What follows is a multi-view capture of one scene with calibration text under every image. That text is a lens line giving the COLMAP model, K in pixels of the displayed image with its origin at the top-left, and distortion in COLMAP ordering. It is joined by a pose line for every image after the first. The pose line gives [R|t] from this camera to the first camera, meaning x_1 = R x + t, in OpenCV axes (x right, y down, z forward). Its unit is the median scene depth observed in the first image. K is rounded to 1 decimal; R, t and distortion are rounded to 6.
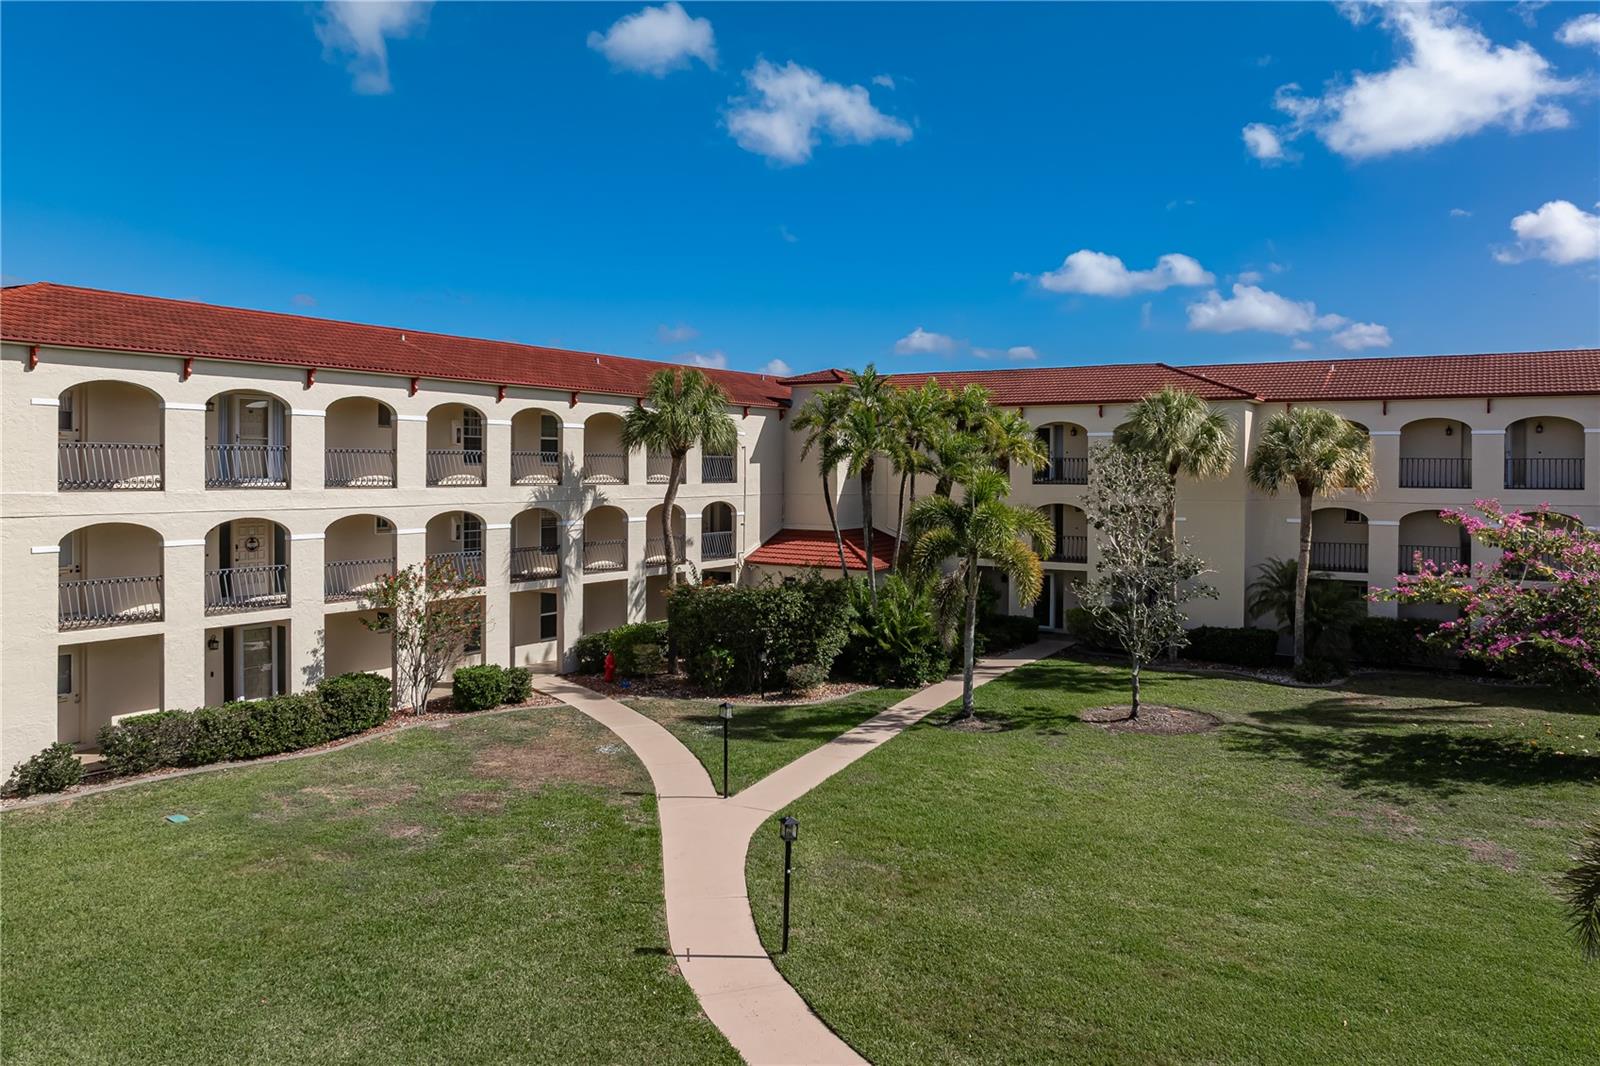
lens RADIAL K [[1131.4, 0, 808.9], [0, 1131.4, 524.7], [0, 0, 1]] dist [-0.023102, 0.002826]
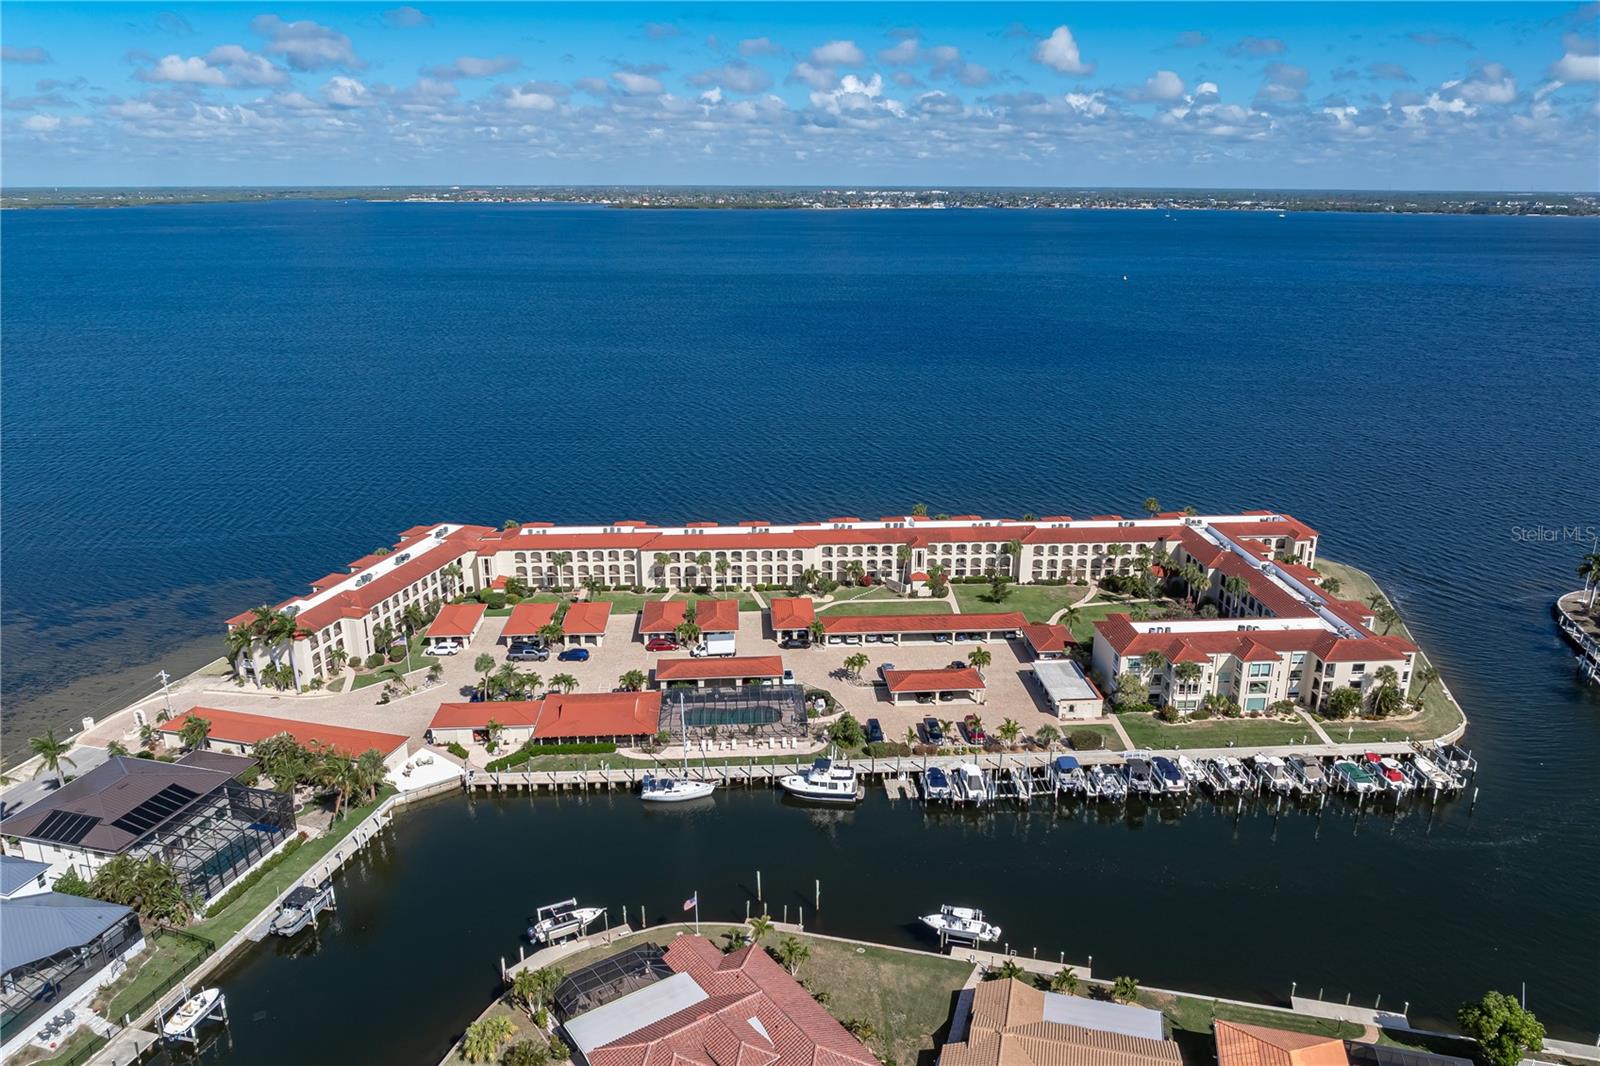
lens RADIAL K [[1131.4, 0, 808.9], [0, 1131.4, 524.7], [0, 0, 1]] dist [-0.023102, 0.002826]
pose [[0.593594, 0.225355, -0.772568, 4.366596], [-0.041015, 0.967216, 0.250620, -2.043273], [0.803719, -0.117080, 0.583377, -4.809166]]
